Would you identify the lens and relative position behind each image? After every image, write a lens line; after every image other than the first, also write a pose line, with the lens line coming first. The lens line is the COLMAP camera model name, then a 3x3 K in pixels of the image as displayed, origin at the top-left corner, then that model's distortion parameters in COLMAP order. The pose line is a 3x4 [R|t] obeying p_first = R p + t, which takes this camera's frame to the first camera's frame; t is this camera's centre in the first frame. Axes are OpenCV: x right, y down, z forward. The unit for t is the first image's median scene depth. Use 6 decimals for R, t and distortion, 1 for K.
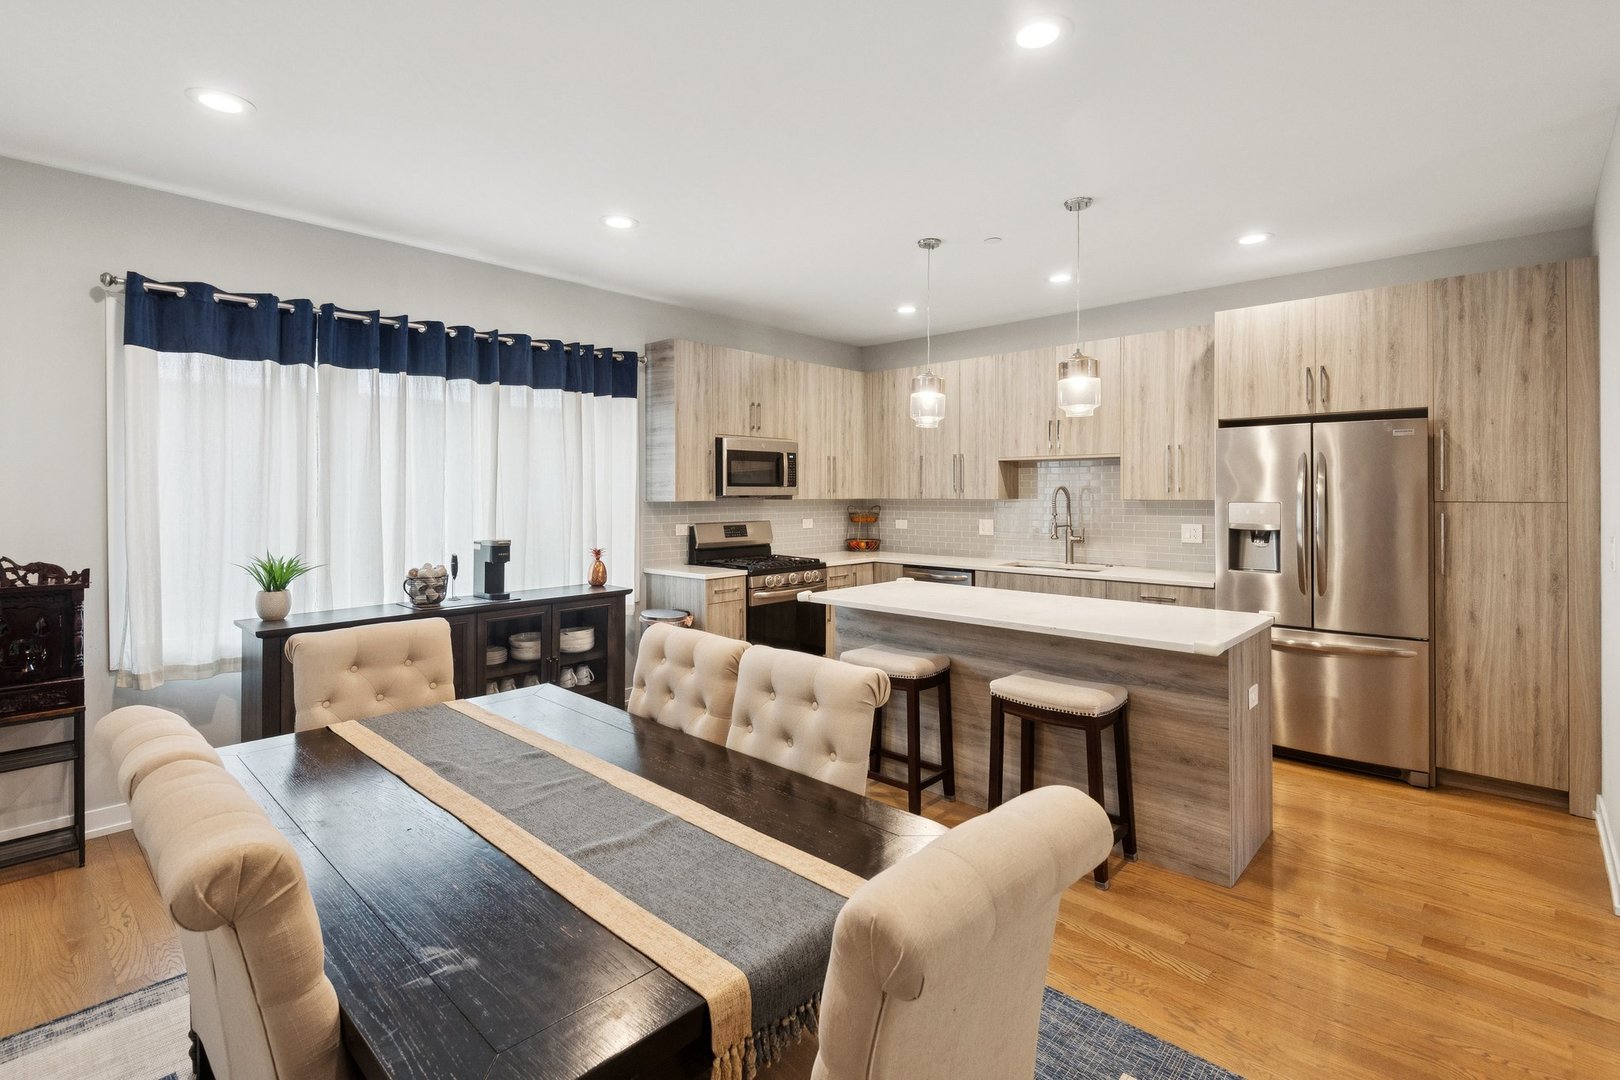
lens RADIAL K [[748.4, 0, 806.5], [0, 748.4, 493.9], [0, 0, 1]] dist [0.000462, -0.000352]
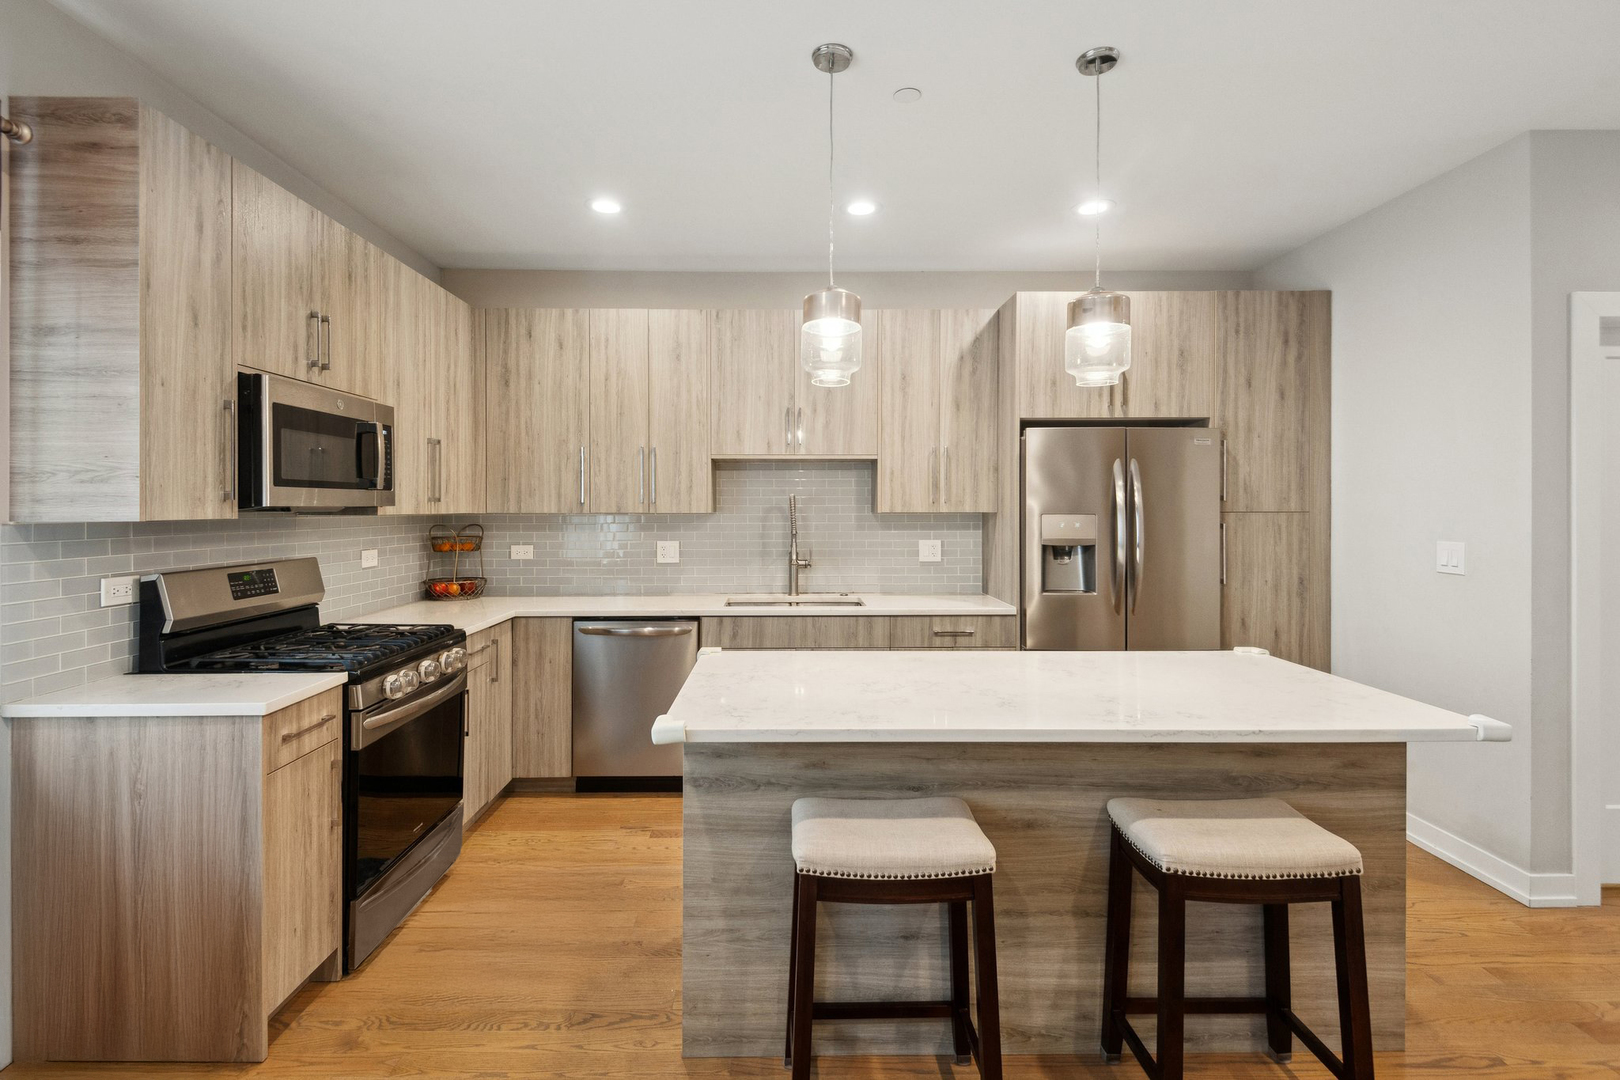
lens RADIAL K [[744.0, 0, 798.2], [0, 744.0, 507.6], [0, 0, 1]] dist [0.048321, -0.033427]
pose [[0.725413, -0.000224, 0.688314, -0.199158], [0.001264, 0.999999, -0.001007, 0.003579], [-0.688313, 0.001600, 0.725412, 0.491044]]
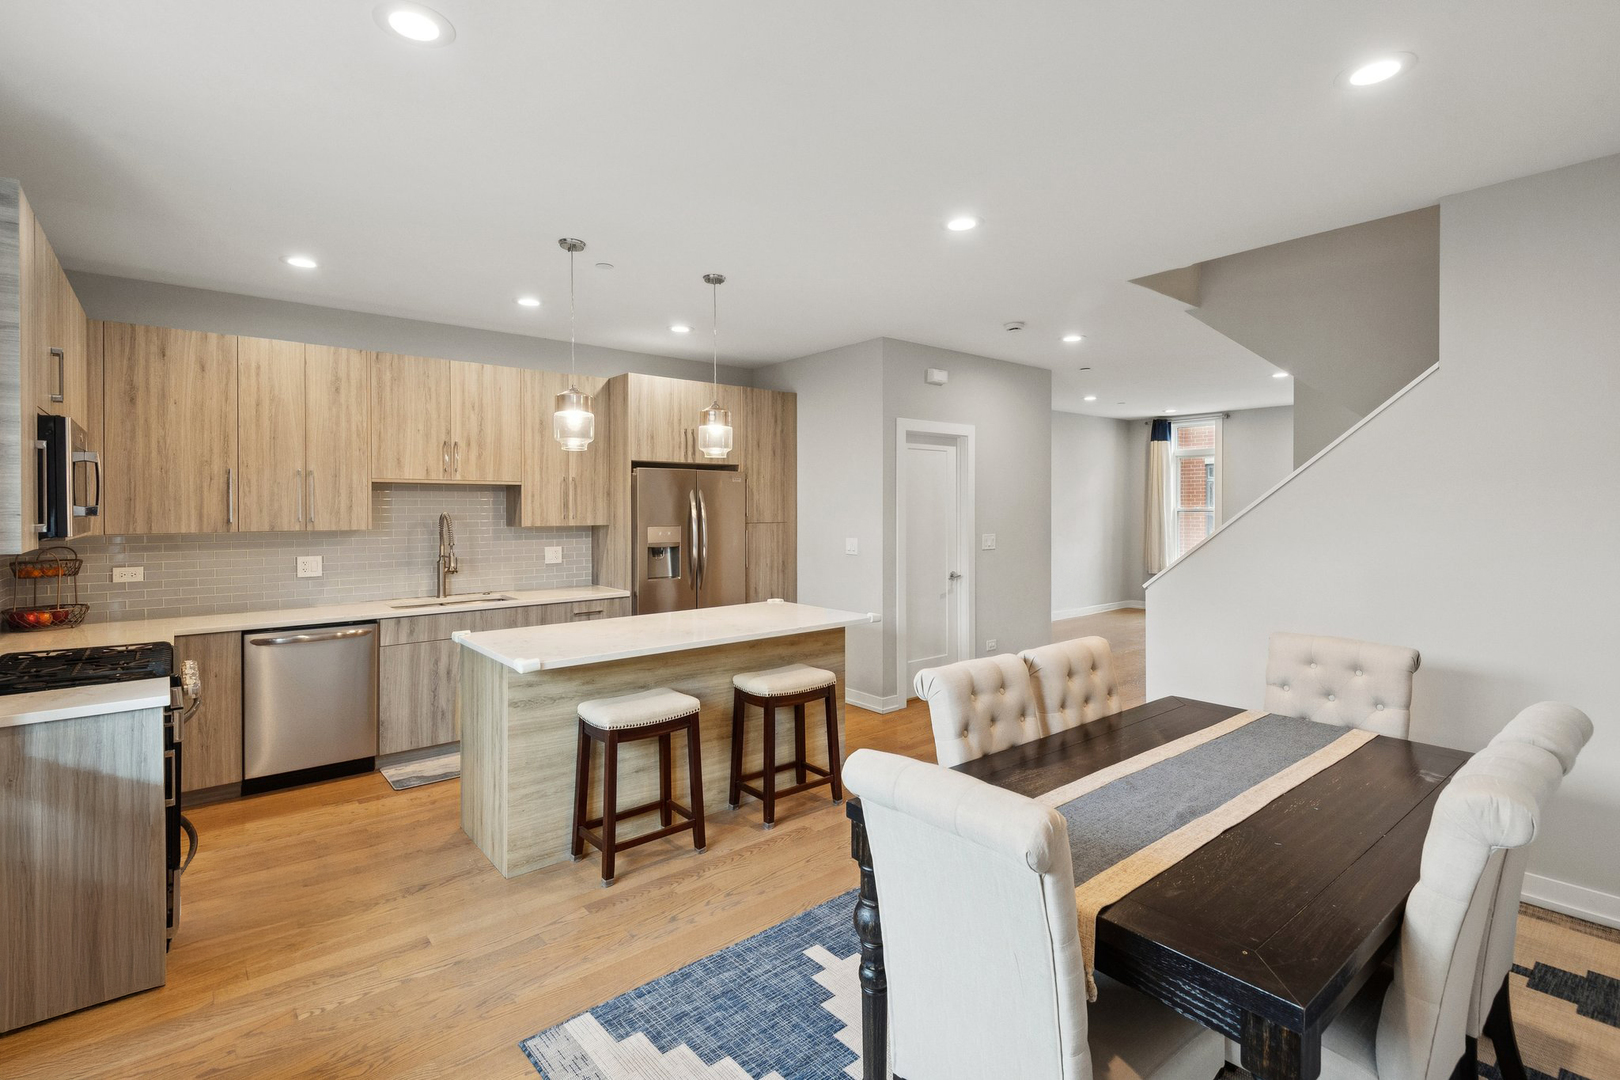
lens RADIAL K [[744.0, 0, 798.2], [0, 744.0, 507.6], [0, 0, 1]] dist [0.048321, -0.033427]
pose [[0.137542, 0.001203, 0.990495, -0.563771], [0.004765, 0.999987, -0.001876, -0.014841], [-0.990485, 0.004977, 0.137534, 0.493991]]
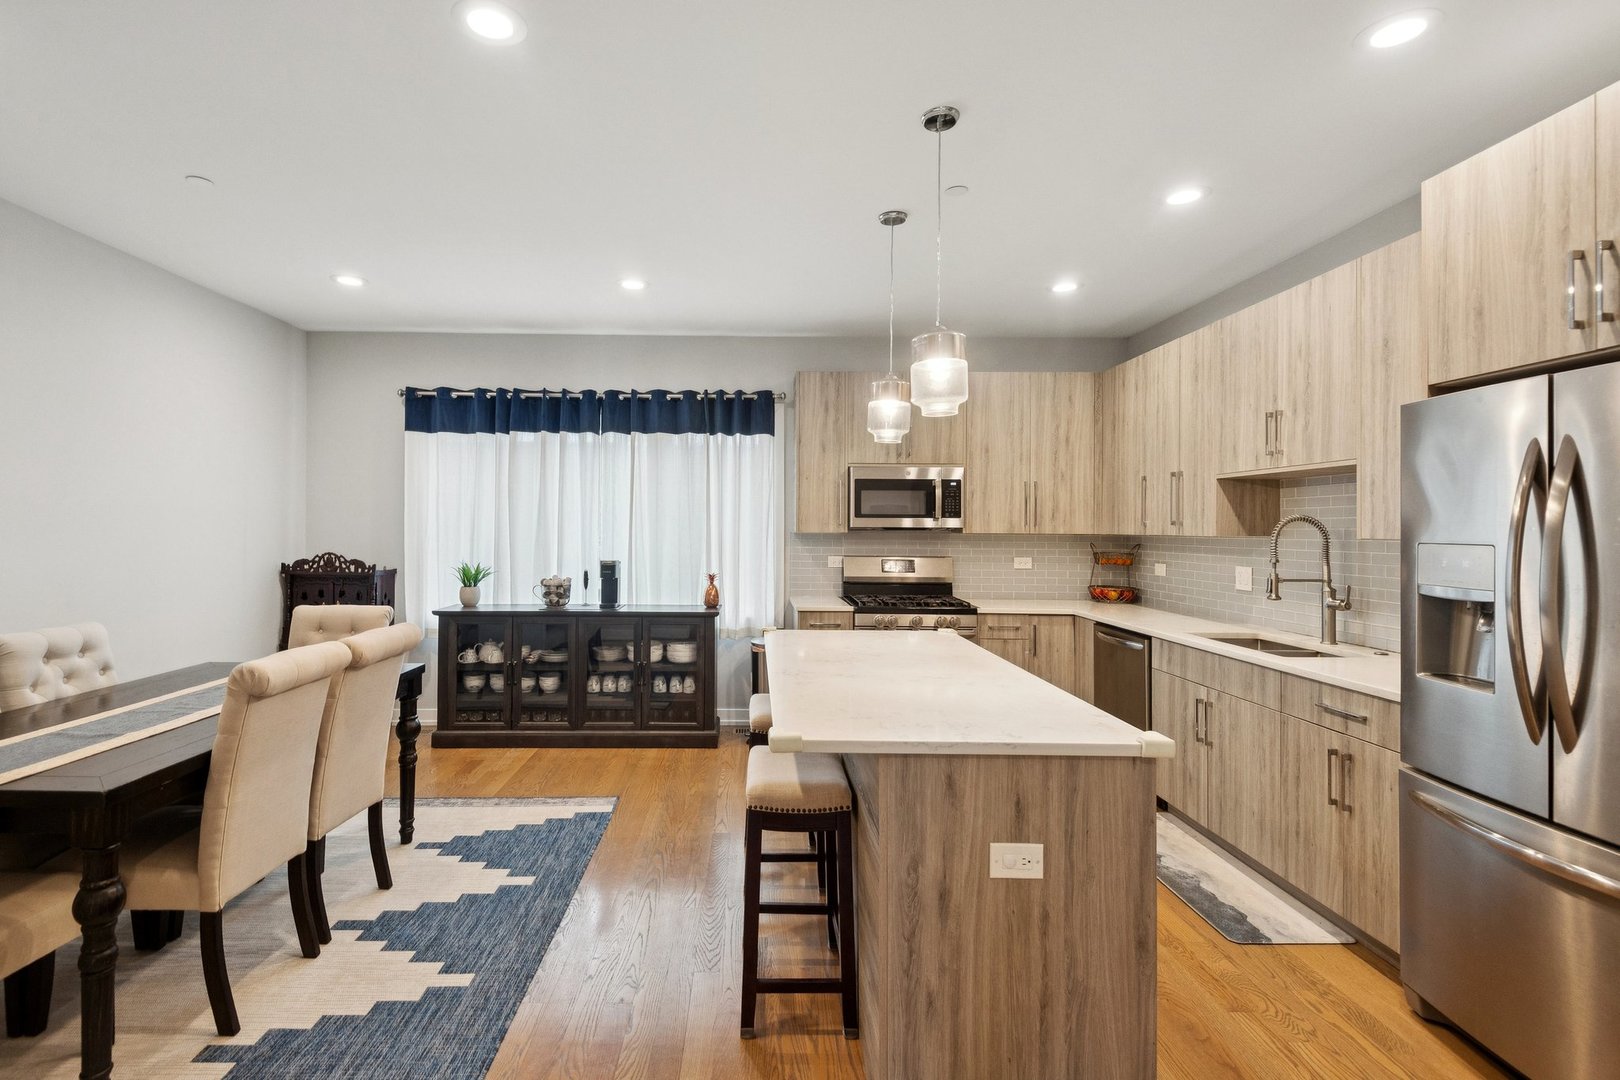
lens RADIAL K [[763.9, 0, 758.9], [0, 763.9, 520.3], [0, 0, 1]] dist [0.023870, -0.013391]
pose [[0.682981, -0.000316, -0.730436, 0.554815], [-0.009752, 0.999907, -0.009551, 0.003943], [0.730371, 0.013646, 0.682914, 0.259965]]
